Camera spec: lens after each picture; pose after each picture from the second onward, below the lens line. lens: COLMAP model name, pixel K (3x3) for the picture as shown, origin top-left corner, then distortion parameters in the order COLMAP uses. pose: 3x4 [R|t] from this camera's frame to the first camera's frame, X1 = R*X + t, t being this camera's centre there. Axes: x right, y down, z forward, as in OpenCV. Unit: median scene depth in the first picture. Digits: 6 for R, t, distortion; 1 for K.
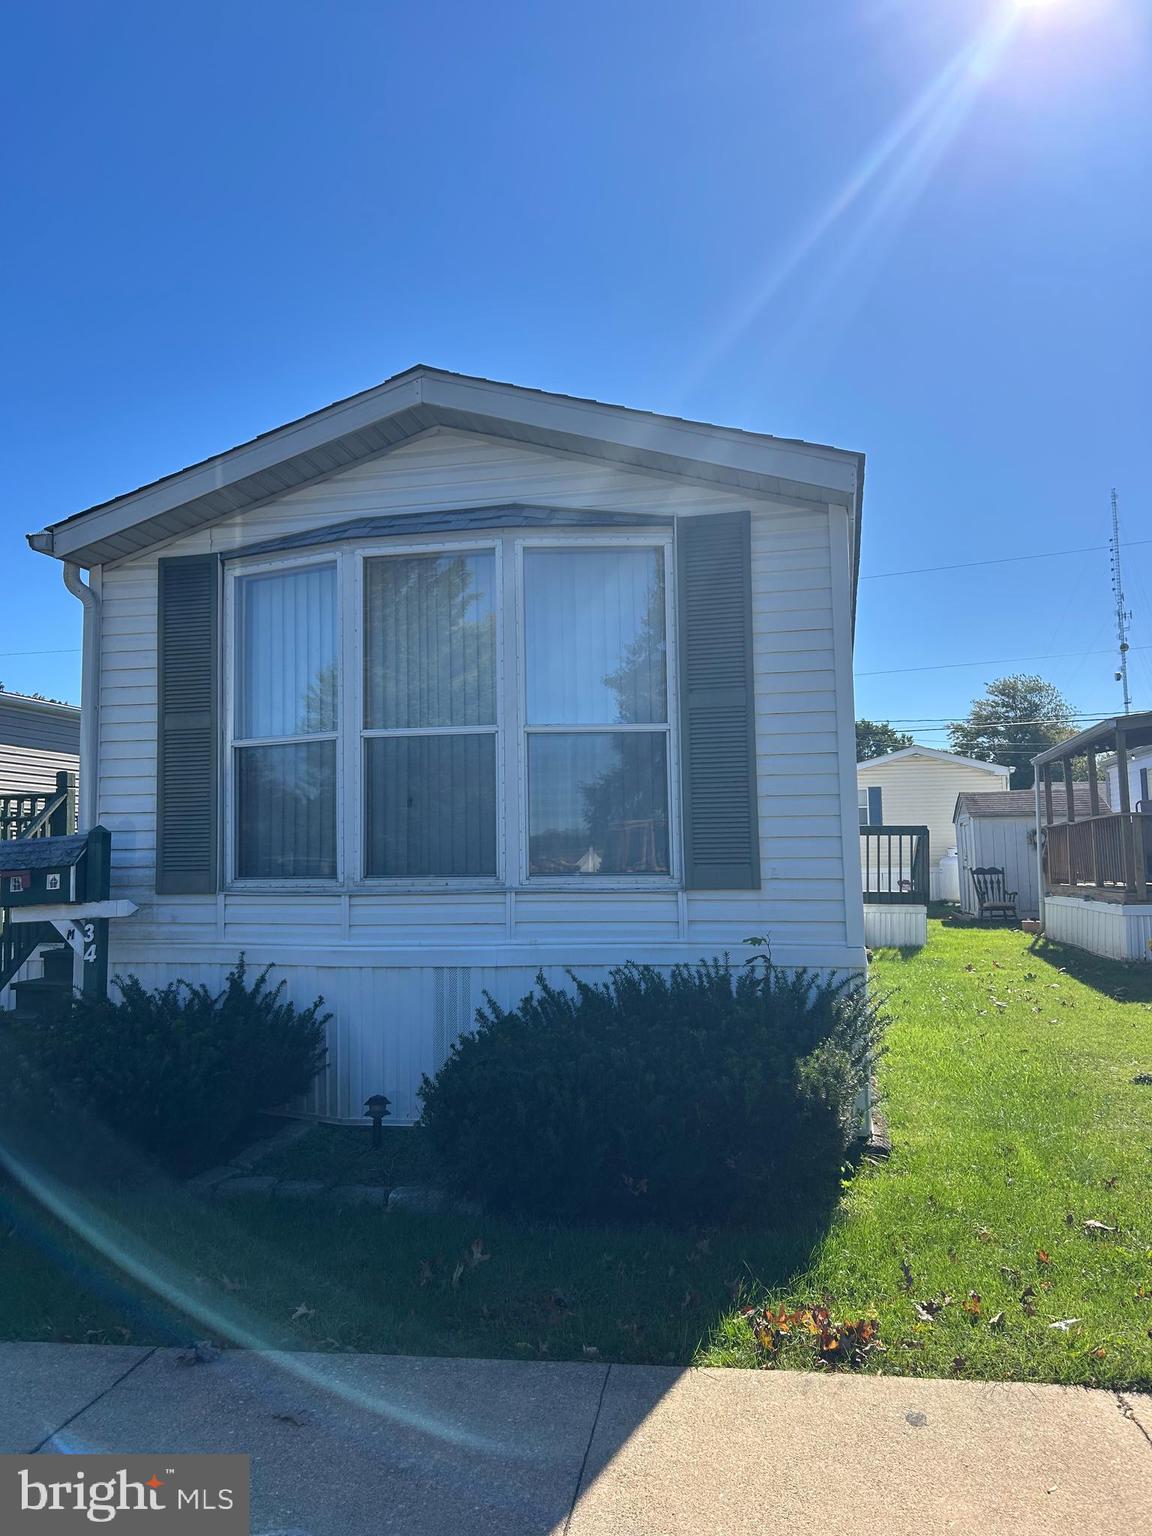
lens RADIAL K [[1153.0, 0, 576.2], [0, 1153.0, 763.0], [0, 0, 1]] dist [0.063615, -0.066926]
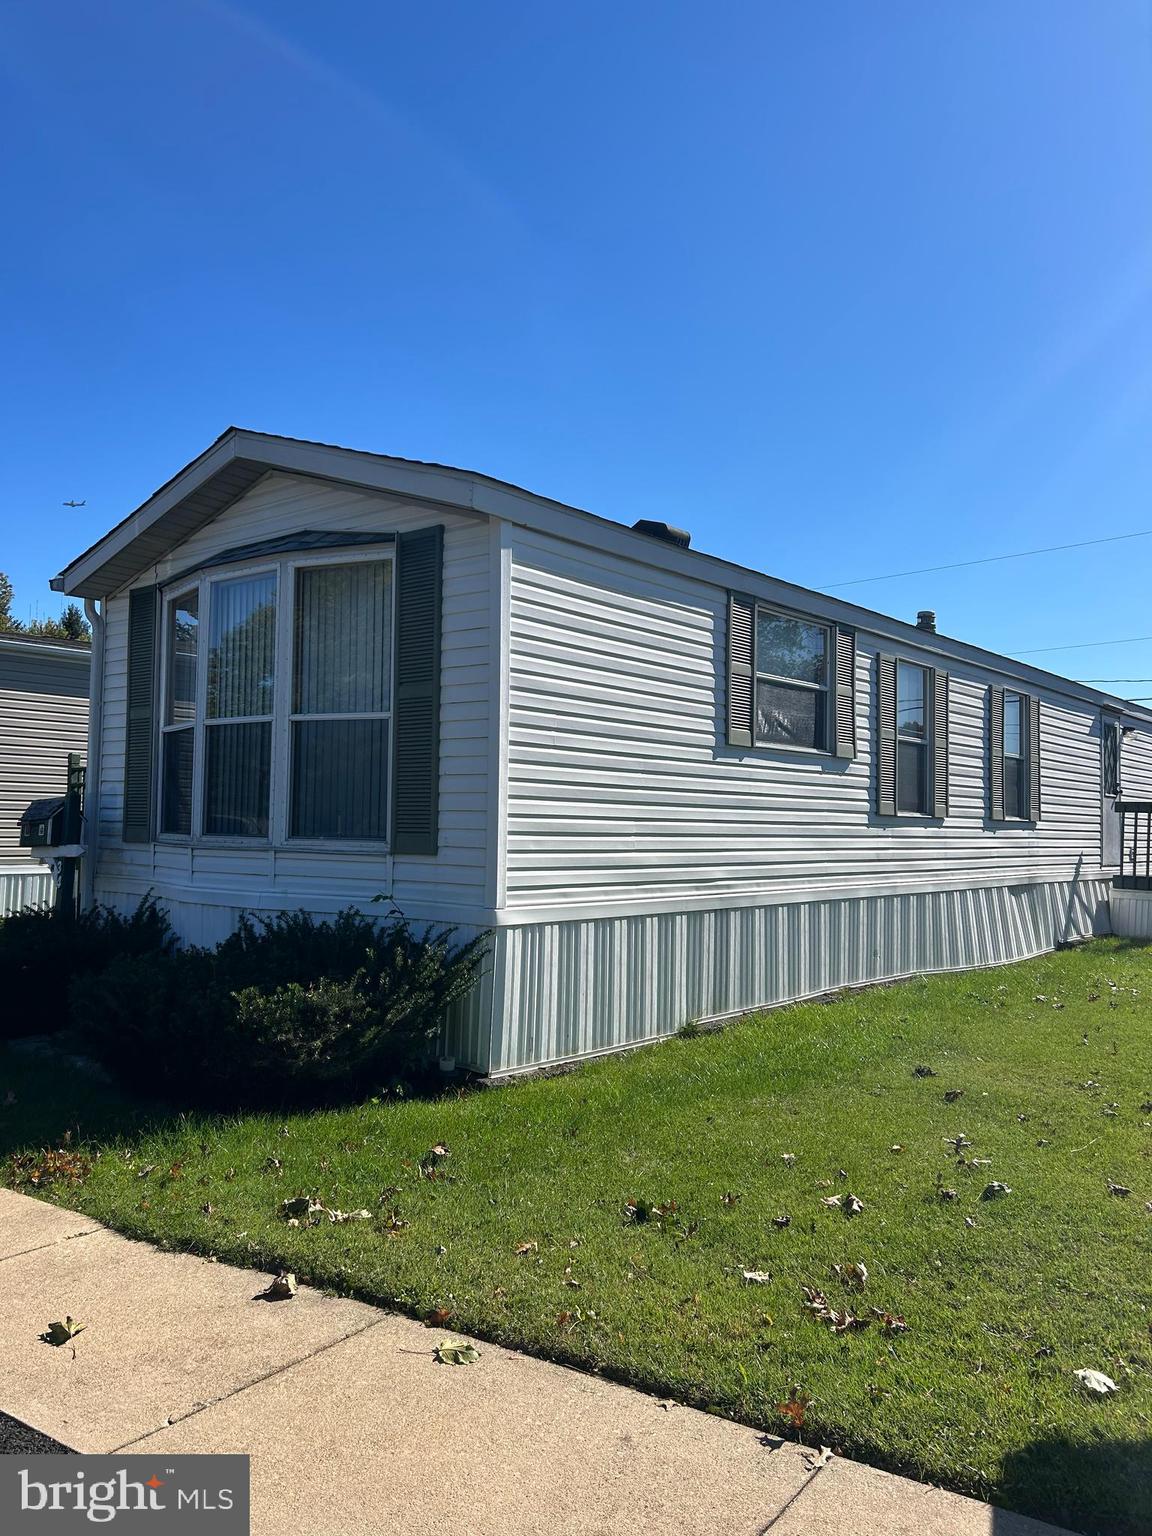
lens RADIAL K [[1153.0, 0, 568.4], [0, 1153.0, 771.9], [0, 0, 1]] dist [0.063615, -0.066926]
pose [[0.897245, 0.009104, -0.441438, 0.722247], [0.008543, 0.999242, 0.037972, -0.015443], [0.441449, -0.037842, 0.896488, 0.023736]]
